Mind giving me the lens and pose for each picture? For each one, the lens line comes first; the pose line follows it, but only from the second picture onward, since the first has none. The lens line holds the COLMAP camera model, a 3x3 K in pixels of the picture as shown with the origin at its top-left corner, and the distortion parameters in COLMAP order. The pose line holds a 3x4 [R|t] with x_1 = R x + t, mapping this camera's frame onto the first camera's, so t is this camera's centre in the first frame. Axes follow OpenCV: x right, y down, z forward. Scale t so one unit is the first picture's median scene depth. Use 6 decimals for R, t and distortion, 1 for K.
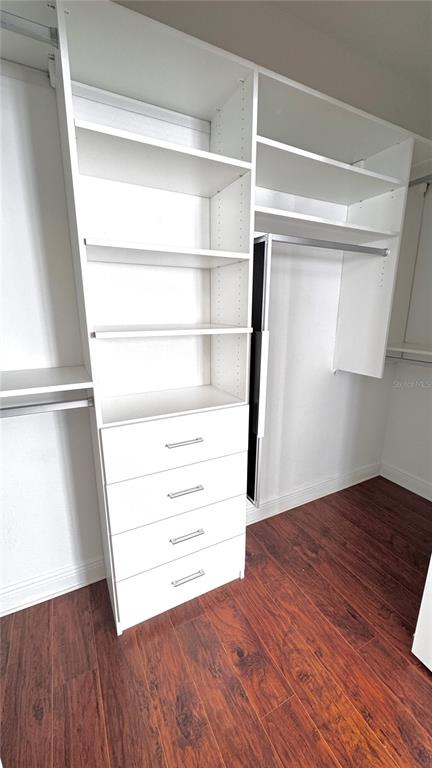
lens RADIAL K [[311.2, 0, 218.1], [0, 311.2, 389.7], [0, 0, 1]] dist [-0.003595, 0.001255]
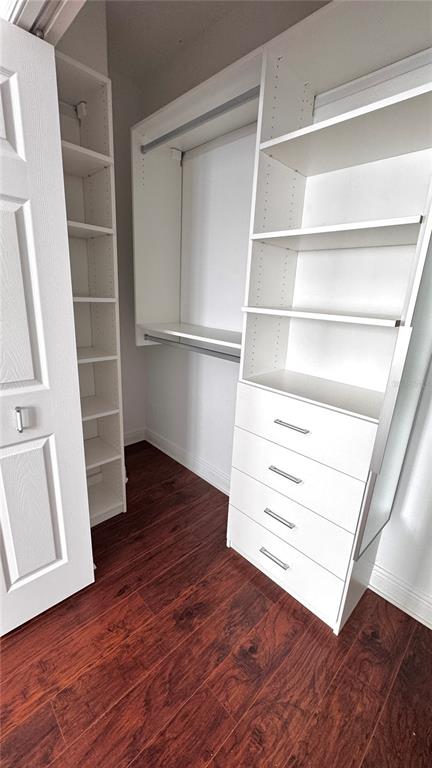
lens RADIAL K [[311.2, 0, 209.9], [0, 311.2, 382.7], [0, 0, 1]] dist [-0.003595, 0.001255]
pose [[0.276869, 0.288681, -0.916519, 0.693077], [-0.287789, 0.934935, 0.207544, -0.094560], [0.916799, 0.206302, 0.341934, 0.380378]]
